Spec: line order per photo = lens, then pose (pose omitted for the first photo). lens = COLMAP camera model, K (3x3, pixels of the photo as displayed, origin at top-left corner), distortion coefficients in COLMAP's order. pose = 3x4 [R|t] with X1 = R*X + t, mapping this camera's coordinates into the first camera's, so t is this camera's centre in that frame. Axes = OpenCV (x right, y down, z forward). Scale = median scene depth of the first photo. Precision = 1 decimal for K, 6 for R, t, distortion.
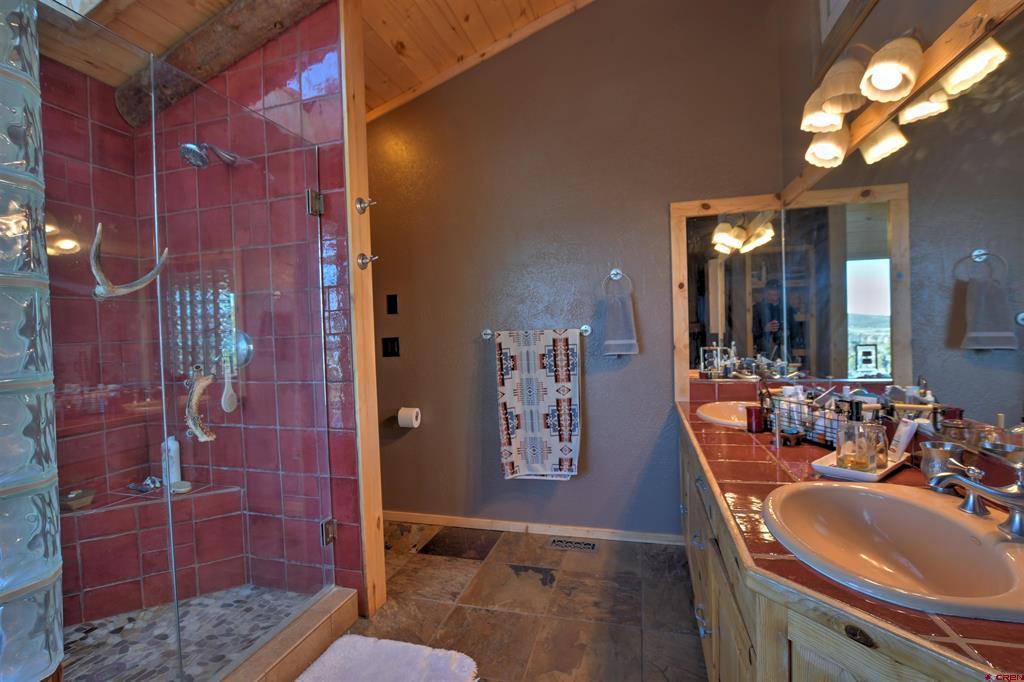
lens RADIAL K [[452.4, 0, 514.0], [0, 452.4, 341.8], [0, 0, 1]] dist [-0.029853, 0.004621]
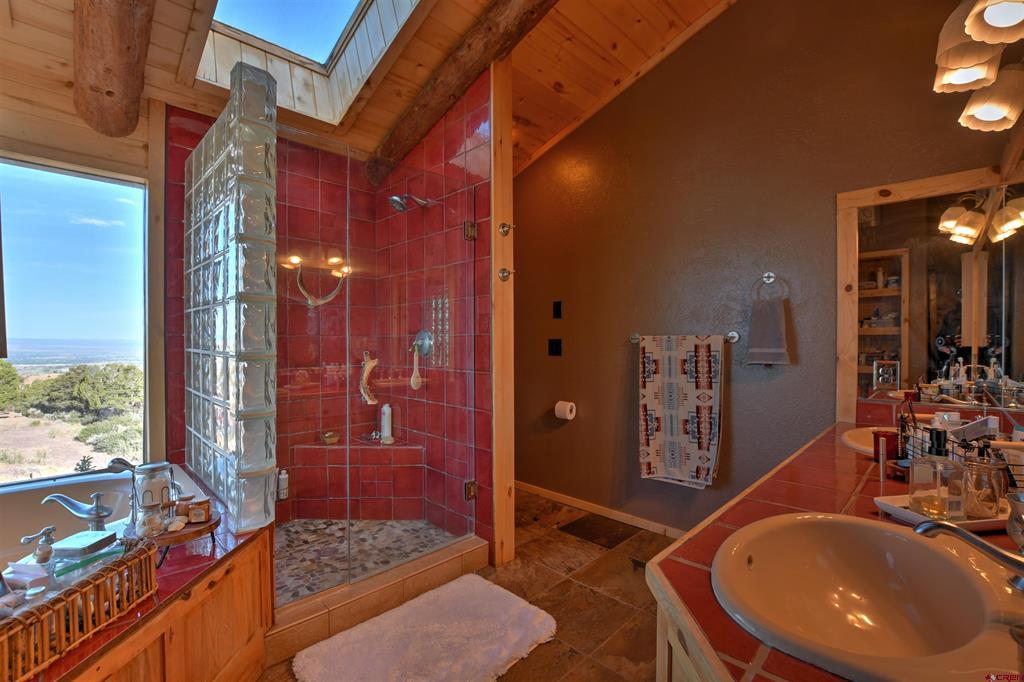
lens RADIAL K [[452.4, 0, 563.4], [0, 452.4, 343.8], [0, 0, 1]] dist [-0.029853, 0.004621]
pose [[0.888043, 0.032138, -0.458636, 0.370938], [-0.035668, 0.999363, 0.000965, 0.000992], [0.458375, 0.015501, 0.888623, -0.013039]]
